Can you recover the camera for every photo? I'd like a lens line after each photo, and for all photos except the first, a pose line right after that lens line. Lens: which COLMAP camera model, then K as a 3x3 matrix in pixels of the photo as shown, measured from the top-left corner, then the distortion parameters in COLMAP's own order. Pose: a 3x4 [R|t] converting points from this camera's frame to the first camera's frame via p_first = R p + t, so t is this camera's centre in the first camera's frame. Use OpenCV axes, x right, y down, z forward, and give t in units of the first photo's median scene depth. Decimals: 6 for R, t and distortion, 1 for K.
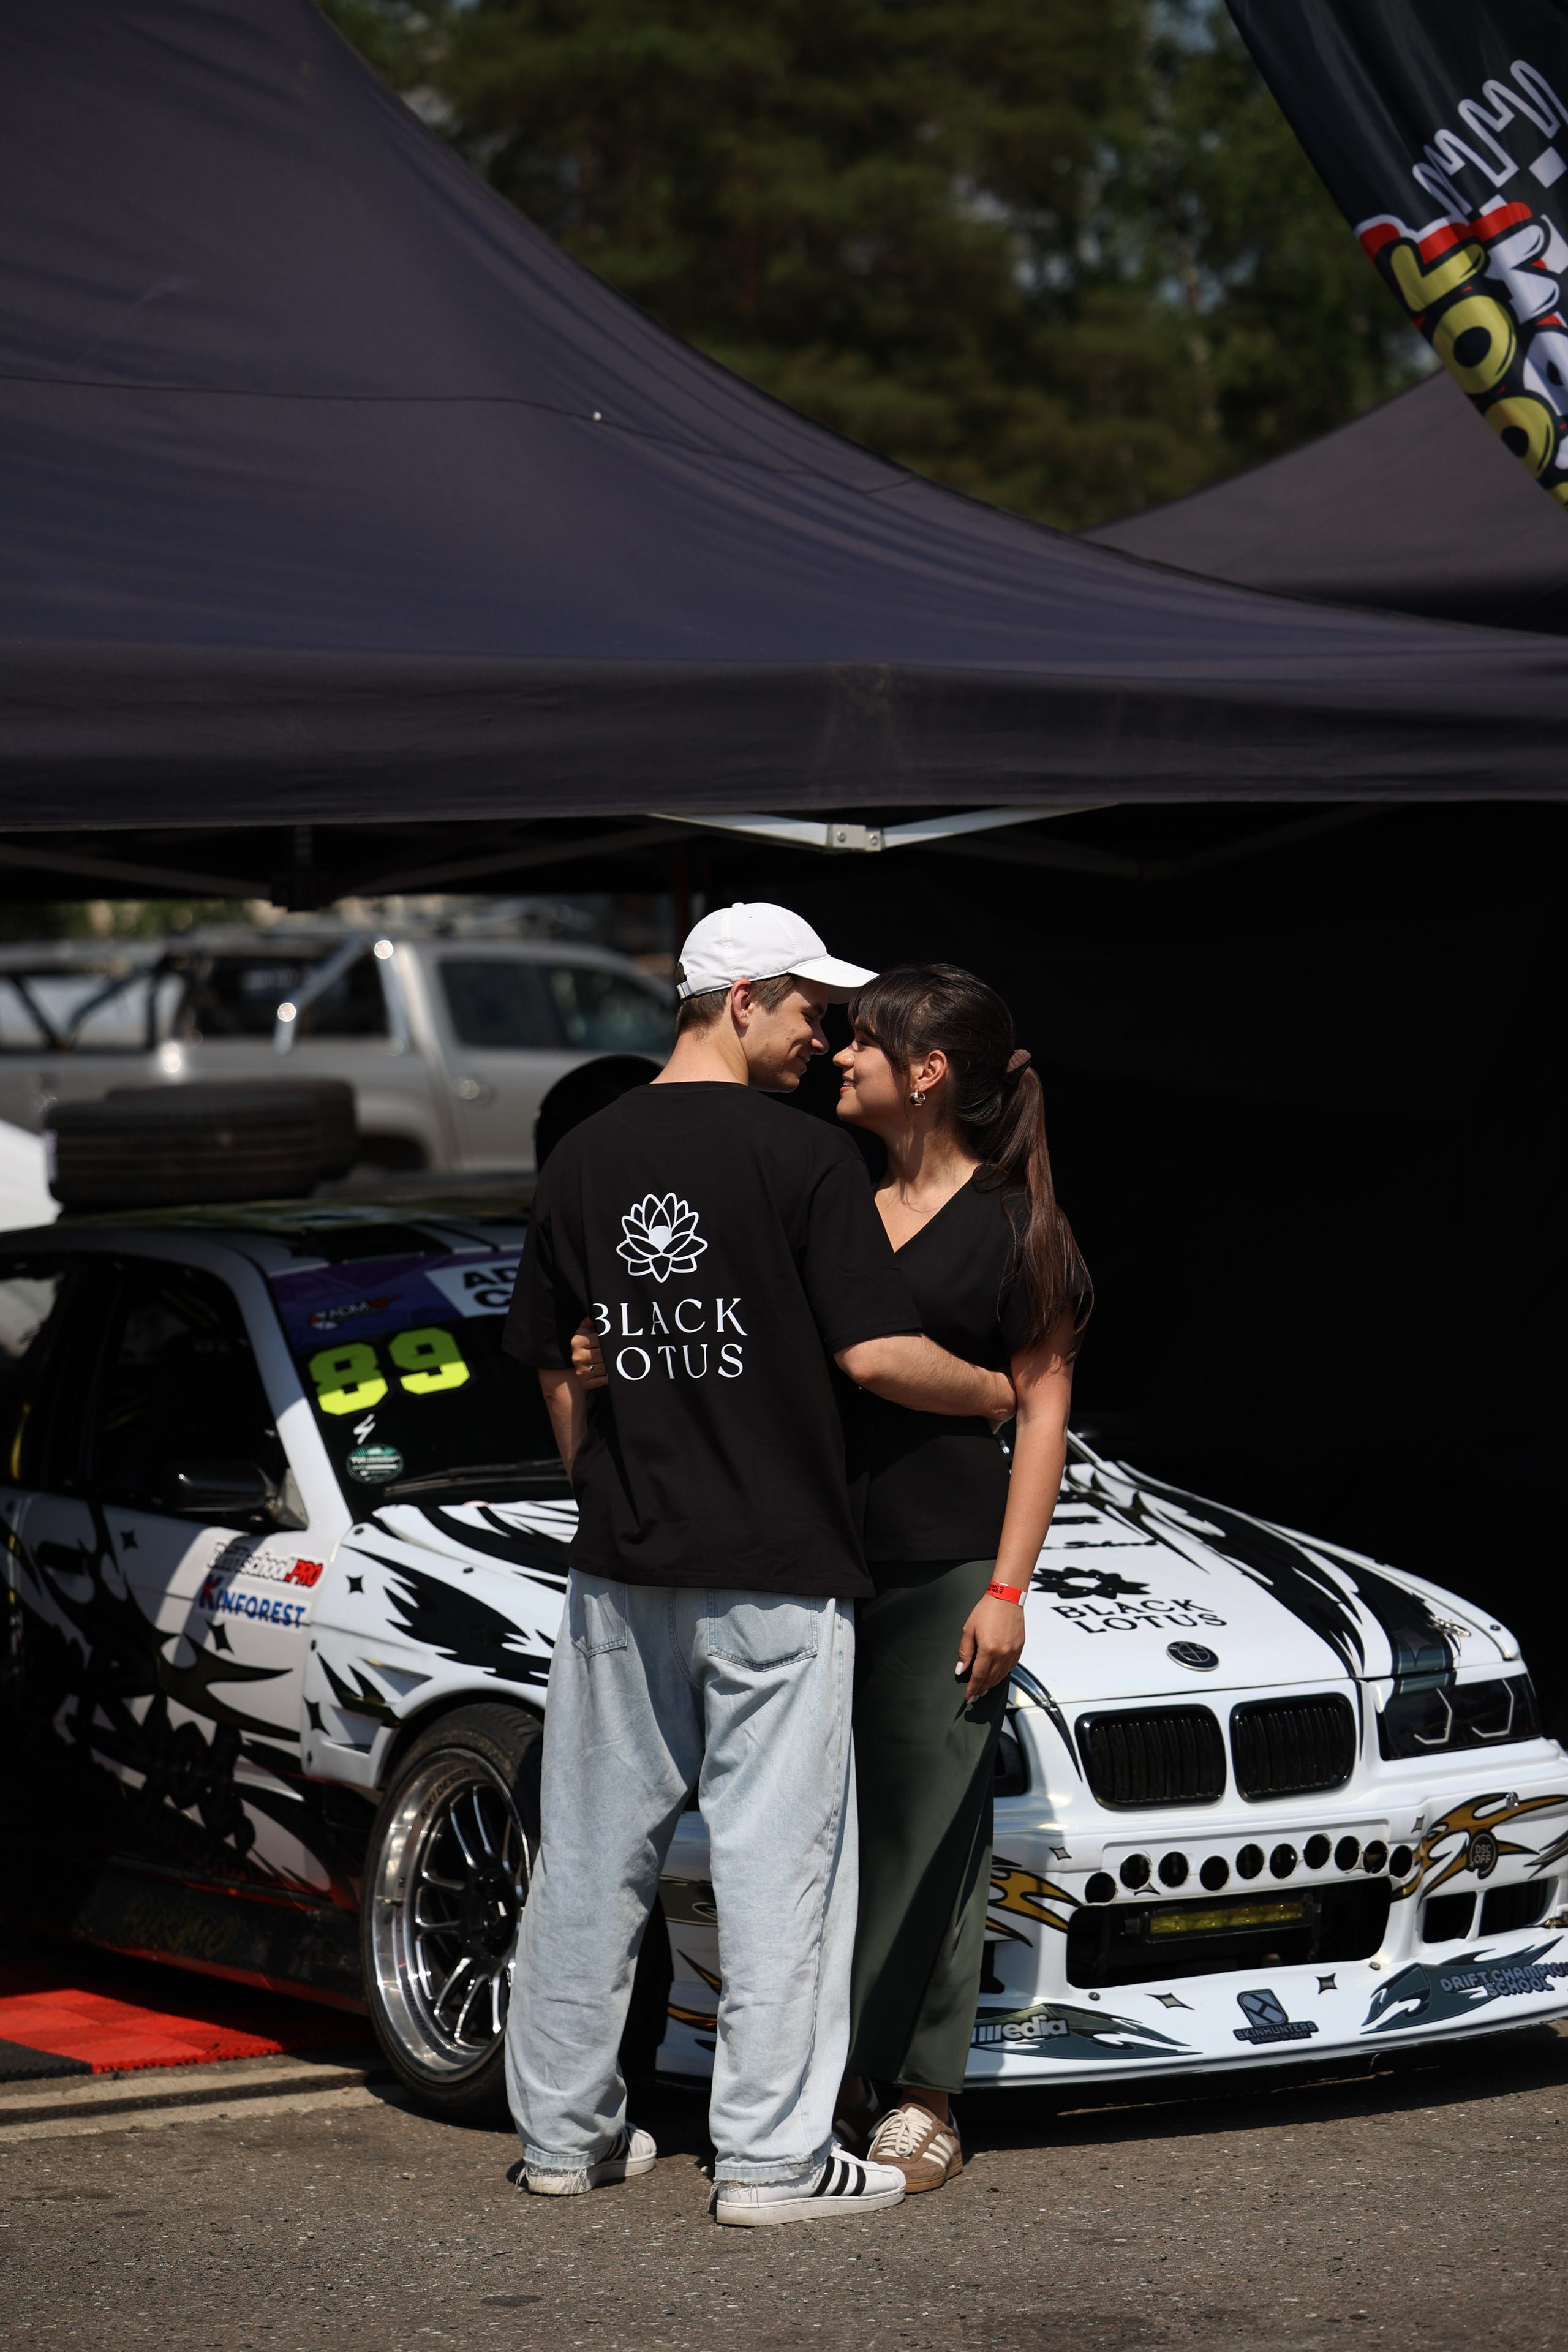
lens RADIAL K [[7123.0, 0, 784.0], [0, 7123.0, 1176.0], [0, 0, 1]] dist [0.157371, 0.171626]
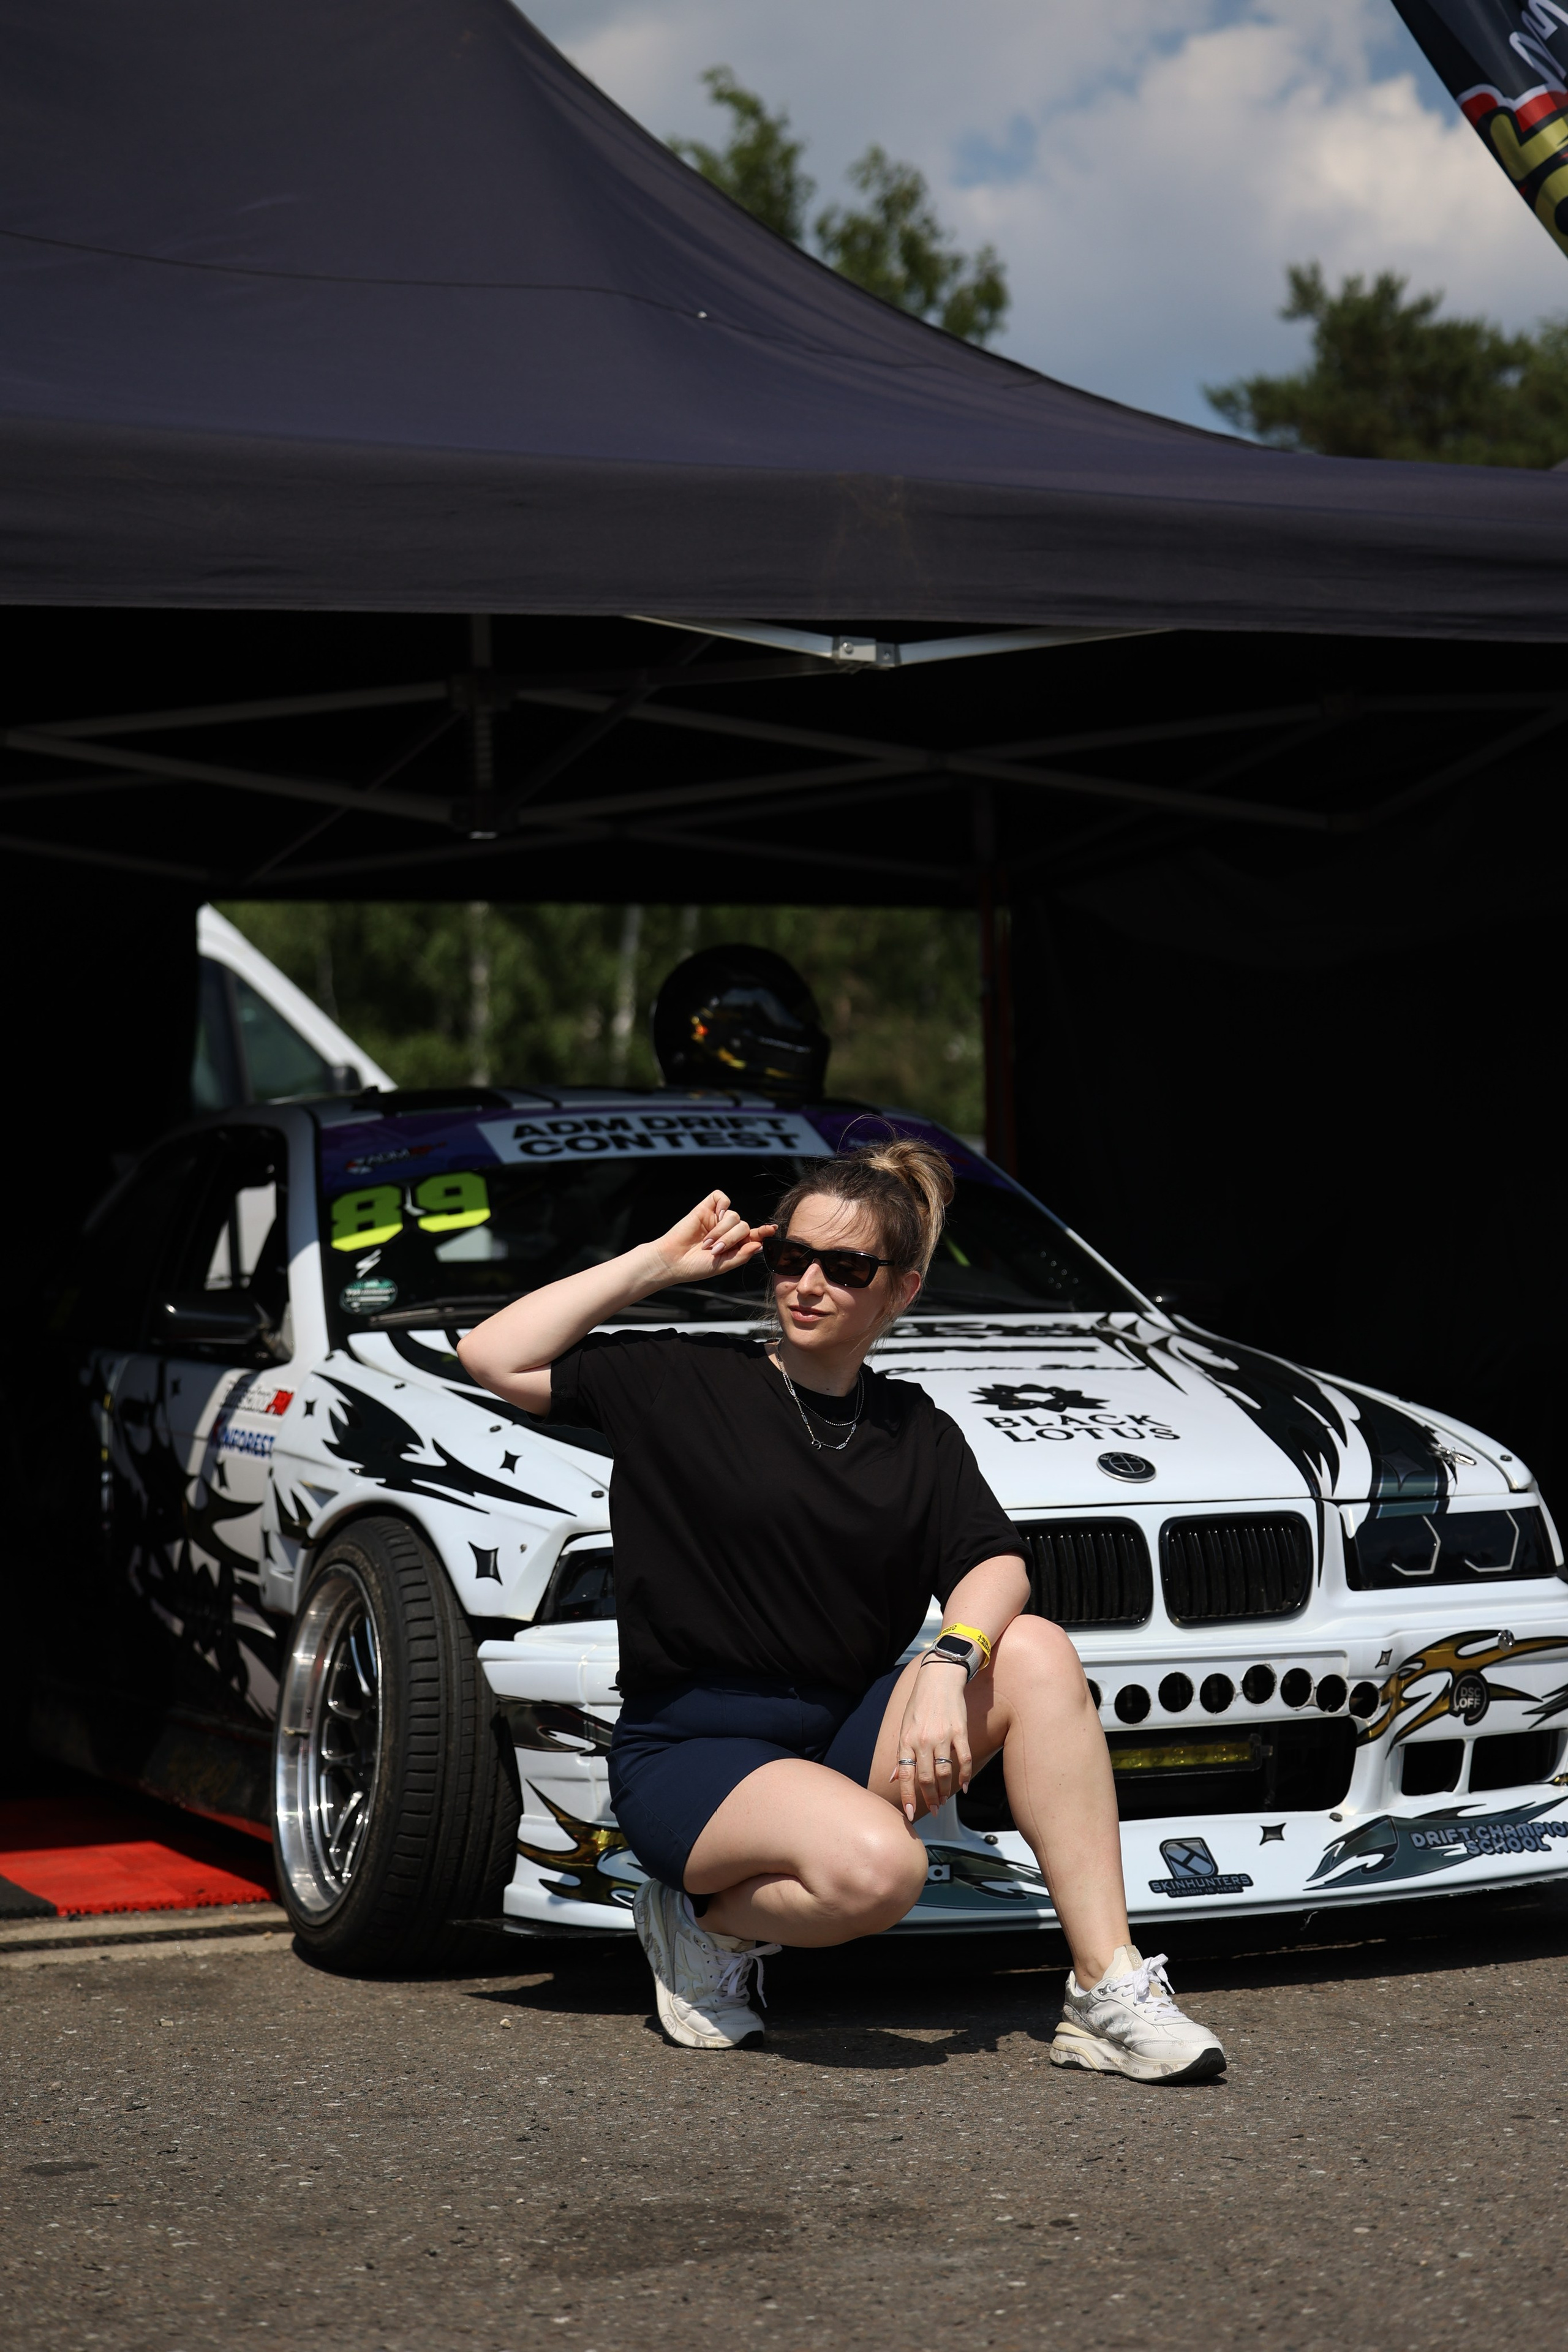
lens RADIAL K [[4643.6, 0, 784.0], [0, 4643.6, 1176.0], [0, 0, 1]] dist [0.094774, 0.067380]
pose [[0.986435, -0.004565, -0.164091, 0.109138], [-0.004060, 0.998629, -0.052188, 0.060194], [0.164105, 0.052146, 0.985064, 0.402923]]
